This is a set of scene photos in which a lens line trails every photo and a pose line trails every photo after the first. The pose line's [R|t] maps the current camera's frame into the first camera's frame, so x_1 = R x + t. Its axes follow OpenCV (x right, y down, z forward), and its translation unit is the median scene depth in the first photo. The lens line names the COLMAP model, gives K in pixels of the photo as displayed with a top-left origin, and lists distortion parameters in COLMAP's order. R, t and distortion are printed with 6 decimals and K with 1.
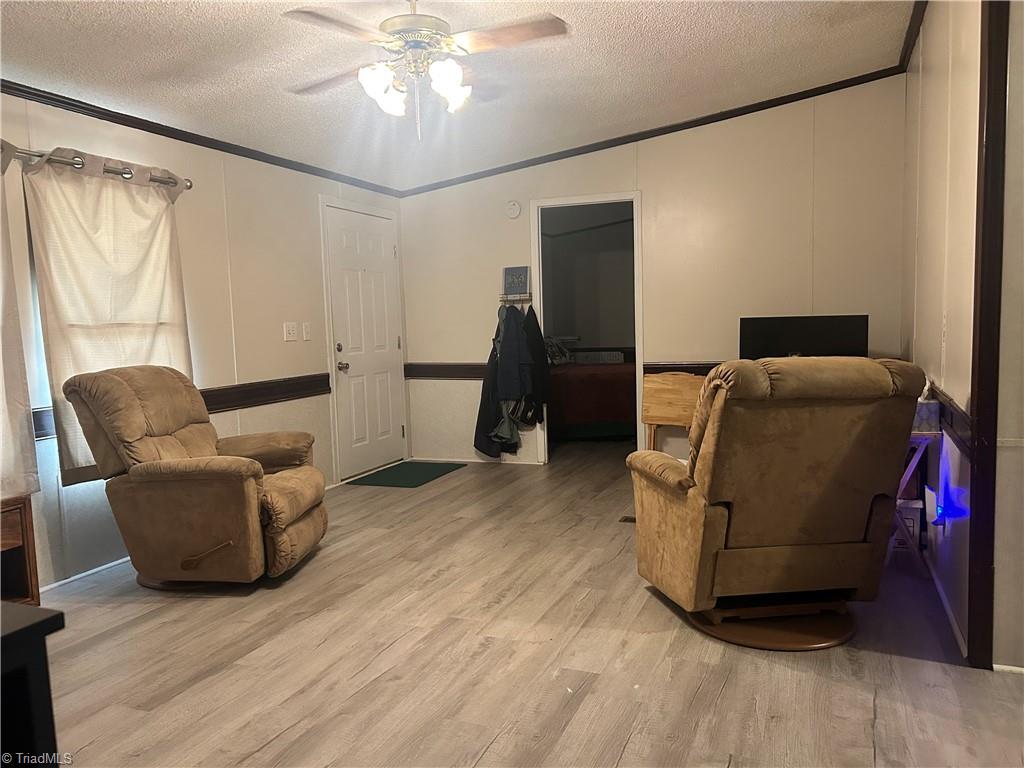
lens RADIAL K [[773.8, 0, 512.8], [0, 773.8, 386.2], [0, 0, 1]] dist [0.027626, -0.012957]
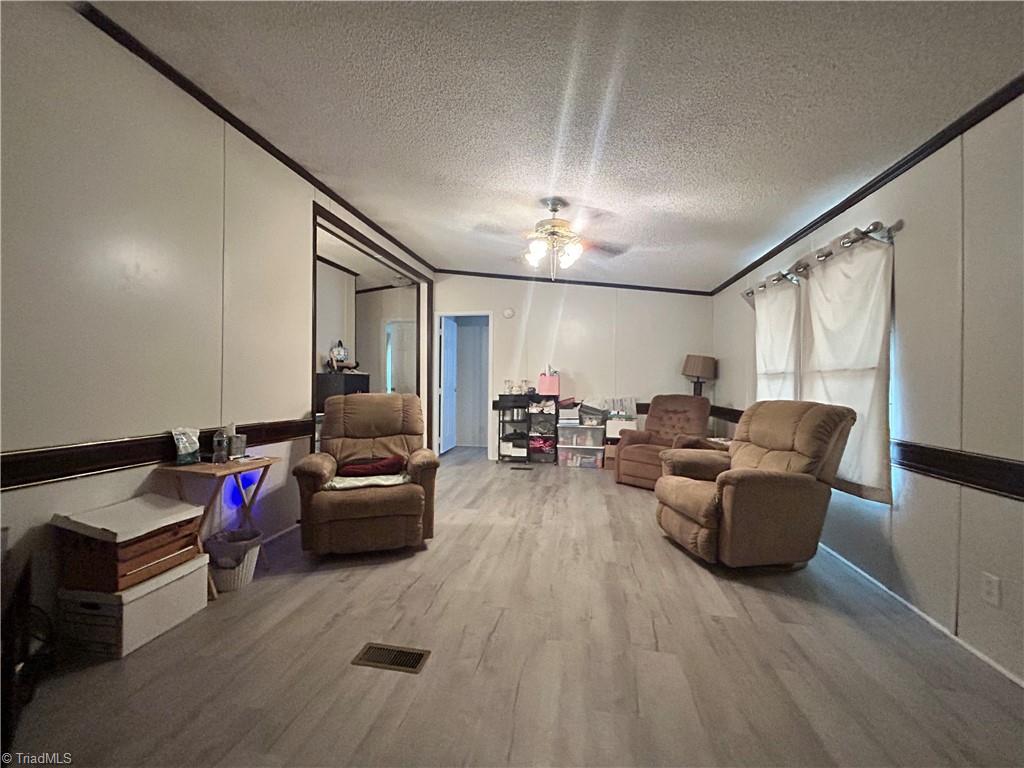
lens RADIAL K [[416.3, 0, 511.5], [0, 416.3, 383.4], [0, 0, 1]] dist [-0.002784, 0.001219]
pose [[-0.977328, 0.024274, -0.210336, 0.176006], [0.004917, 0.995741, 0.092066, -0.135889], [0.211675, 0.088945, -0.973284, 1.730009]]
